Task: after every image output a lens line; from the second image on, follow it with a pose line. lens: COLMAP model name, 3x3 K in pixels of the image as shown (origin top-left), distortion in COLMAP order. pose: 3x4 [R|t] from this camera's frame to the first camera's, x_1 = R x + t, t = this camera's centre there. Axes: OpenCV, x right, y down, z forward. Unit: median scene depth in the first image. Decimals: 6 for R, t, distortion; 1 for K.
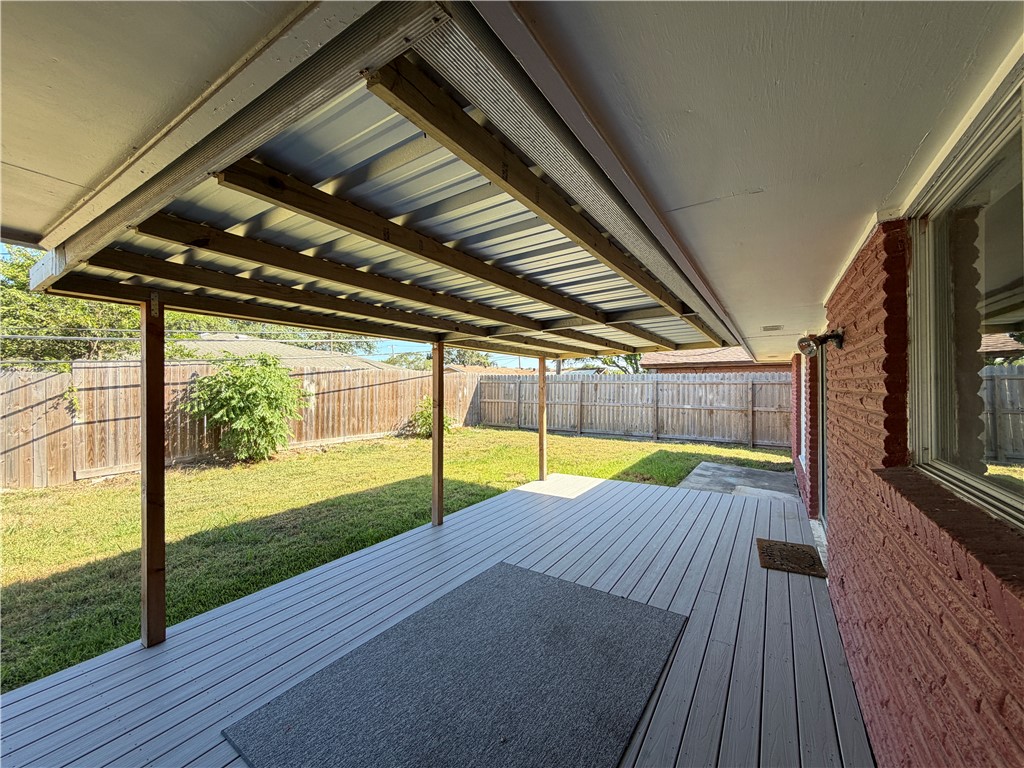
lens RADIAL K [[410.4, 0, 512.0], [0, 410.4, 384.0], [0, 0, 1]] dist [-0.001085, 0.000009]
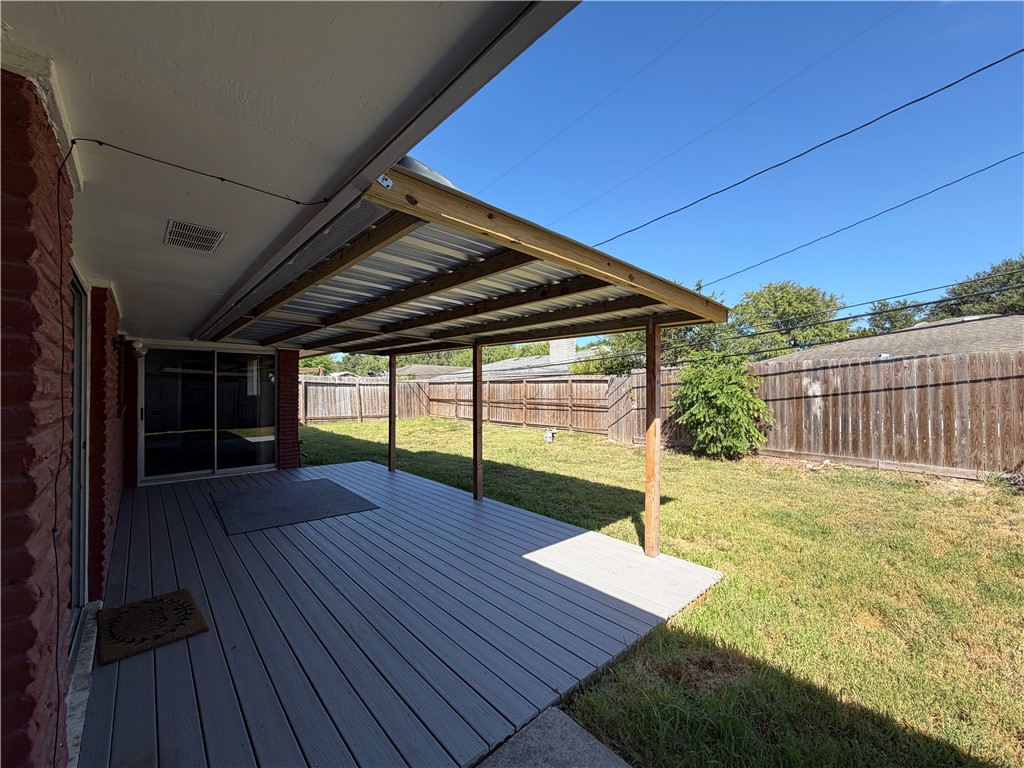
lens RADIAL K [[407.7, 0, 508.5], [0, 407.7, 385.6], [0, 0, 1]] dist [-0.000524, -0.000047]
pose [[-0.266641, -0.005623, -0.963779, 0.426681], [0.002258, 0.999977, -0.006459, 0.009644], [0.963793, -0.003899, -0.266623, 0.639047]]
